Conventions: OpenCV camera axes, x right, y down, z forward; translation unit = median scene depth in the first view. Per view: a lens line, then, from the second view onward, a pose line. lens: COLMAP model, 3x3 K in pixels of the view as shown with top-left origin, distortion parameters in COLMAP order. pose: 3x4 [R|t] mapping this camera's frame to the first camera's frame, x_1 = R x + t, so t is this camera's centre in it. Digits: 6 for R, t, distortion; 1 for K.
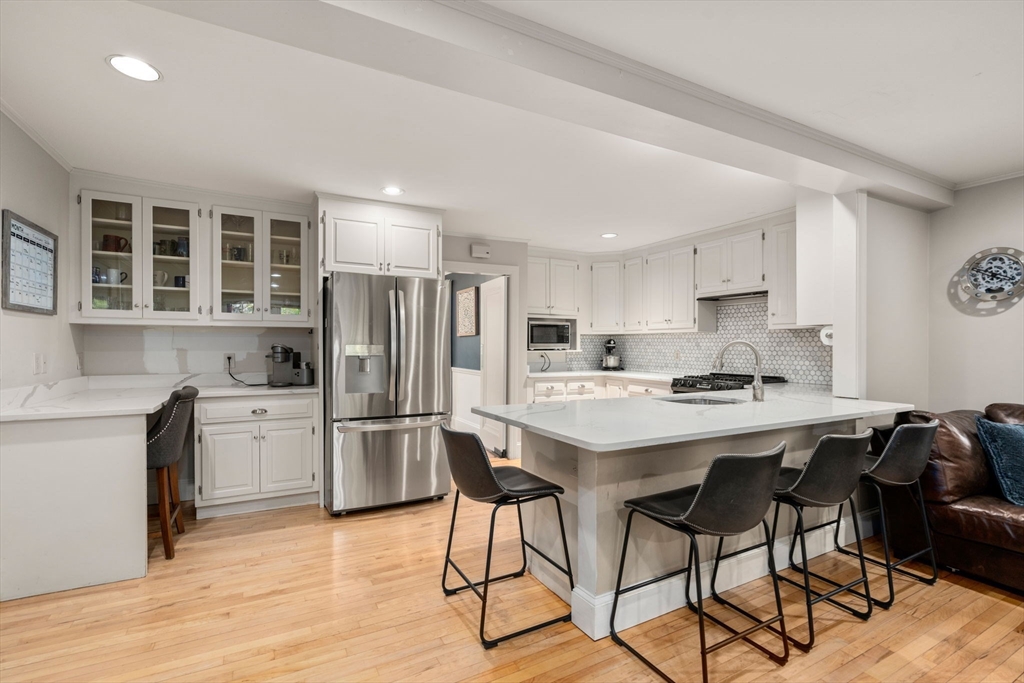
lens RADIAL K [[462.8, 0, 512.4], [0, 462.8, 347.0], [0, 0, 1]] dist [-0.004759, 0.001368]
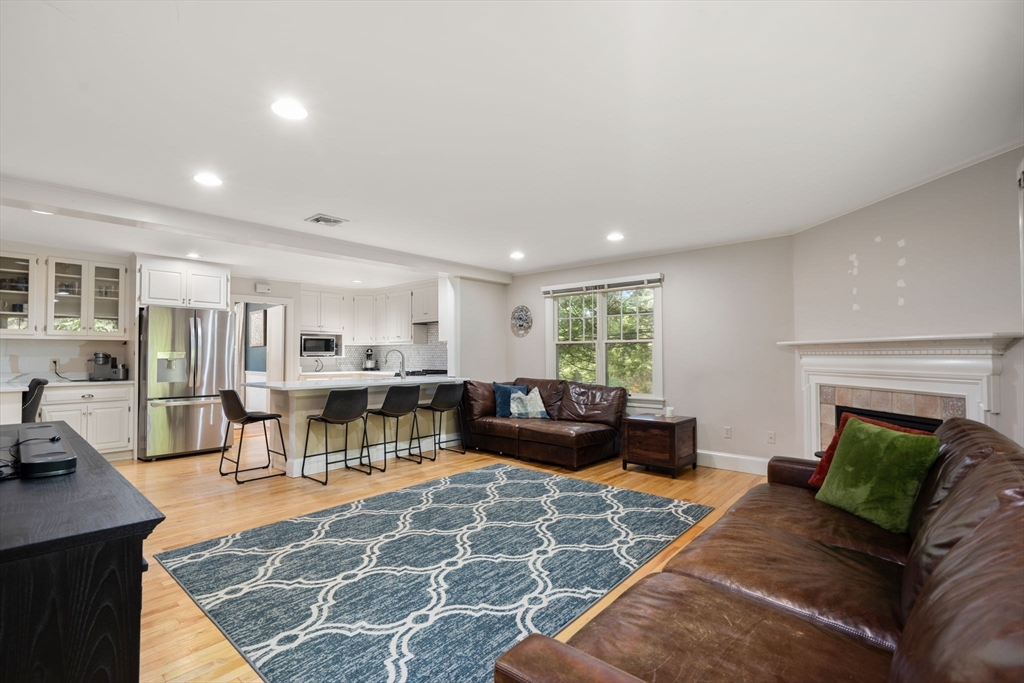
lens RADIAL K [[462.8, 0, 510.3], [0, 462.8, 340.8], [0, 0, 1]] dist [-0.004759, 0.001368]
pose [[0.937695, 0.005761, 0.347413, 0.210948], [0.006667, 0.999380, -0.034567, 0.019153], [-0.347397, 0.034729, 0.937075, -0.852459]]
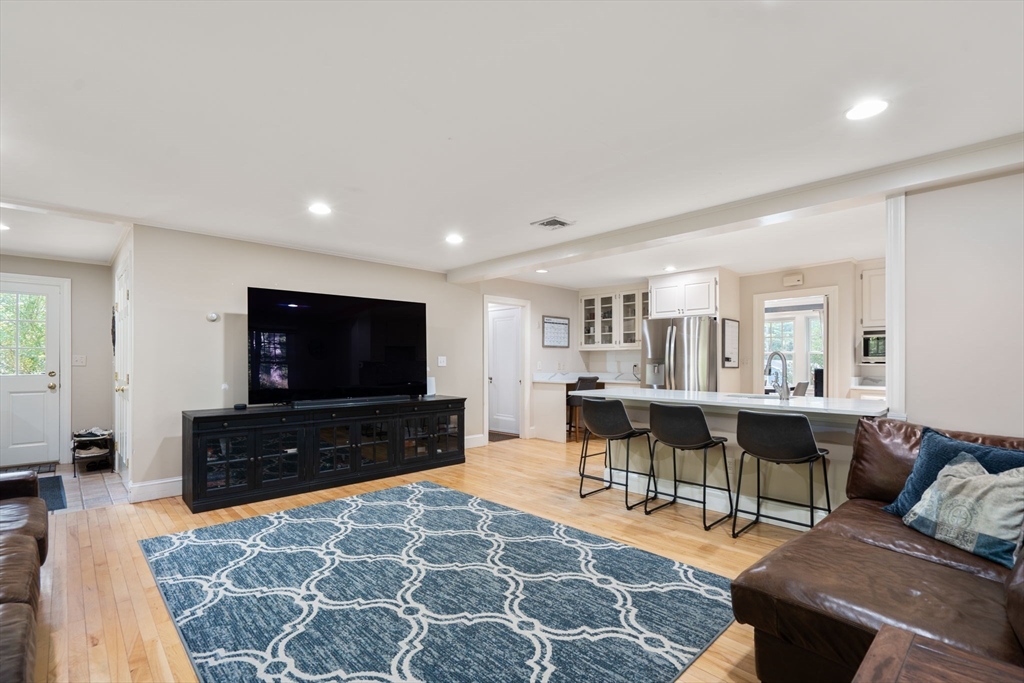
lens RADIAL K [[462.8, 0, 502.7], [0, 462.8, 363.3], [0, 0, 1]] dist [-0.004759, 0.001368]
pose [[0.257721, 0.001226, -0.966219, 1.222624], [-0.006292, 0.999980, -0.000409, 0.018095], [0.966199, 0.006185, 0.257723, -0.042594]]
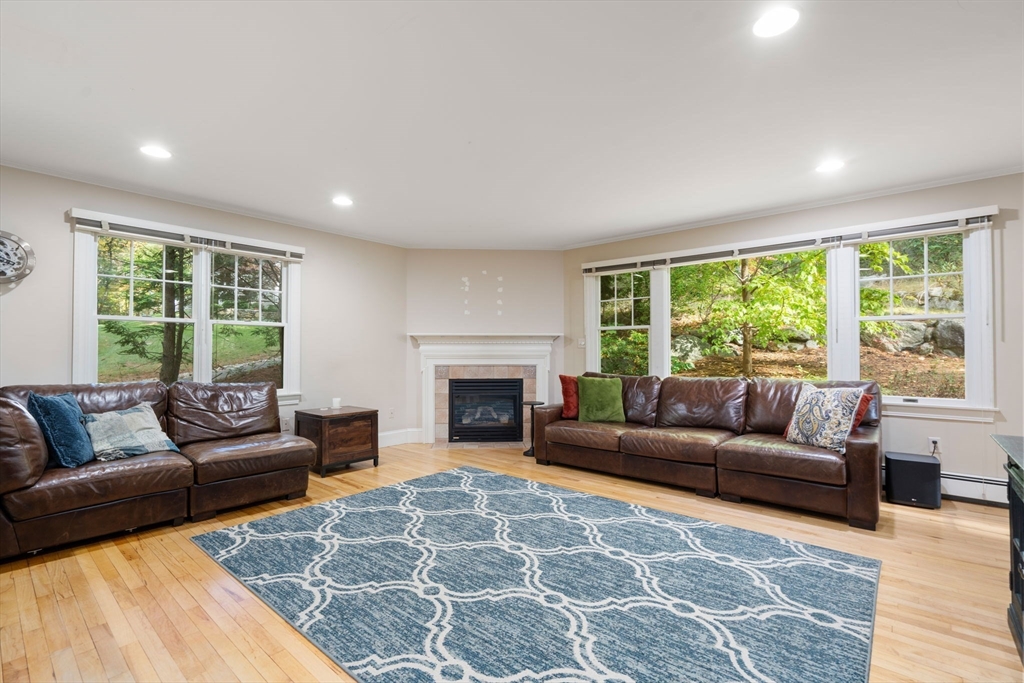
lens RADIAL K [[462.8, 0, 498.7], [0, 462.8, 340.4], [0, 0, 1]] dist [-0.004759, 0.001368]
pose [[-0.347517, 0.018799, 0.937485, -0.215408], [0.004408, 0.999821, -0.018415, 0.037838], [-0.937664, -0.002267, -0.347537, 0.286252]]
